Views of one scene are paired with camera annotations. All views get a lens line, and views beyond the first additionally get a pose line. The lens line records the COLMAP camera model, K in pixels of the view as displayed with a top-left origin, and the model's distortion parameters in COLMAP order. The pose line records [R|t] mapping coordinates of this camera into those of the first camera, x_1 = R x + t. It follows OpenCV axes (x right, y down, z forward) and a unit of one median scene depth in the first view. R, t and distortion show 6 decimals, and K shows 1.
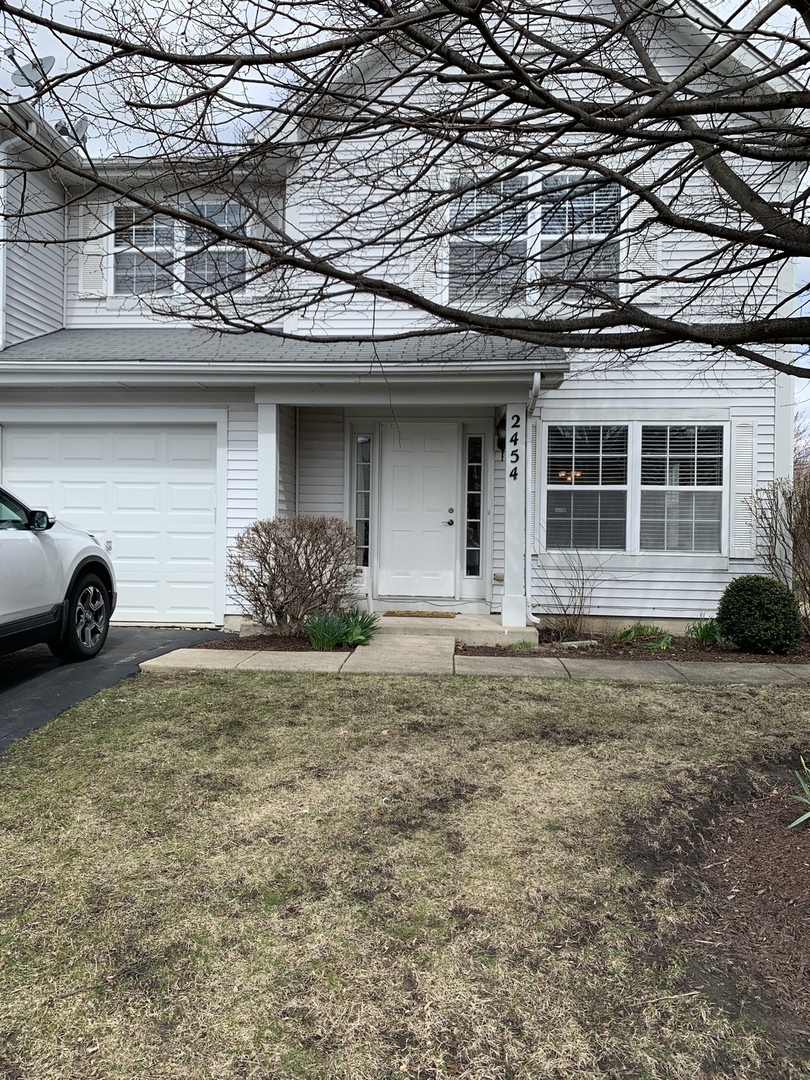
lens RADIAL K [[816.9, 0, 404.6], [0, 816.9, 541.0], [0, 0, 1]] dist [0.015518, -0.025409]
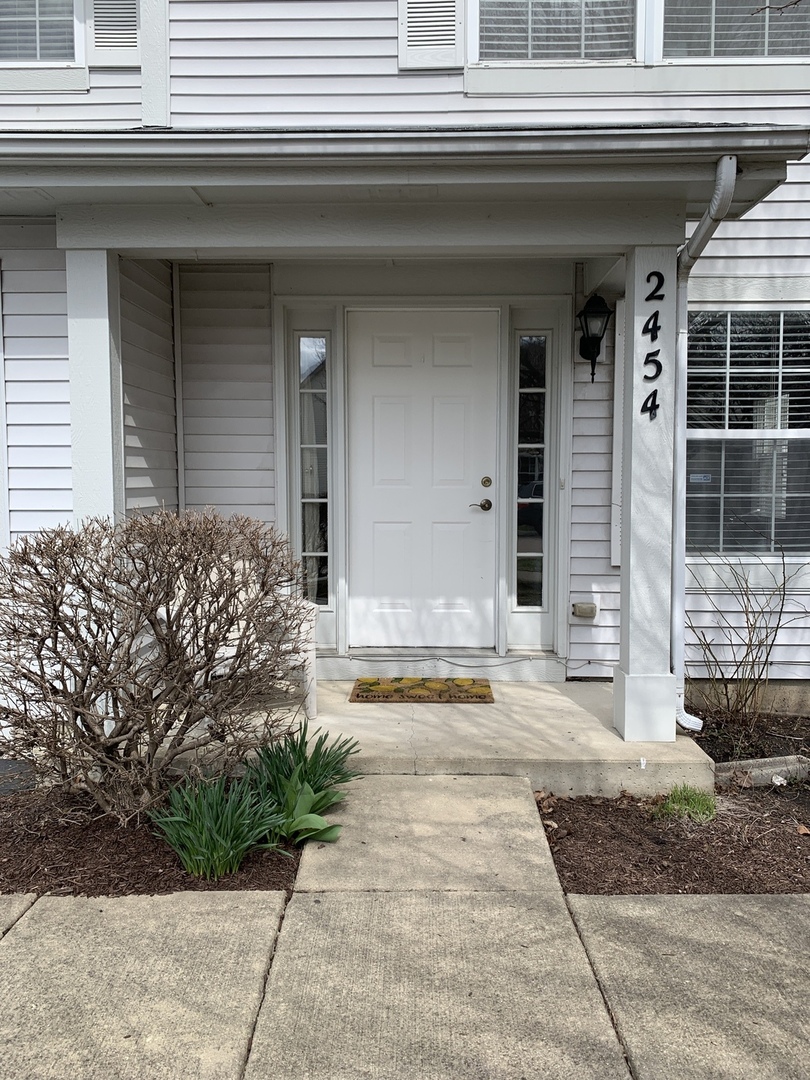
lens RADIAL K [[816.9, 0, 426.0], [0, 816.9, 531.1], [0, 0, 1]] dist [0.015518, -0.025409]
pose [[0.996938, -0.019253, 0.075792, -0.021387], [0.015002, 0.998304, 0.056256, -0.036334], [-0.076747, -0.054946, 0.995535, 0.499095]]
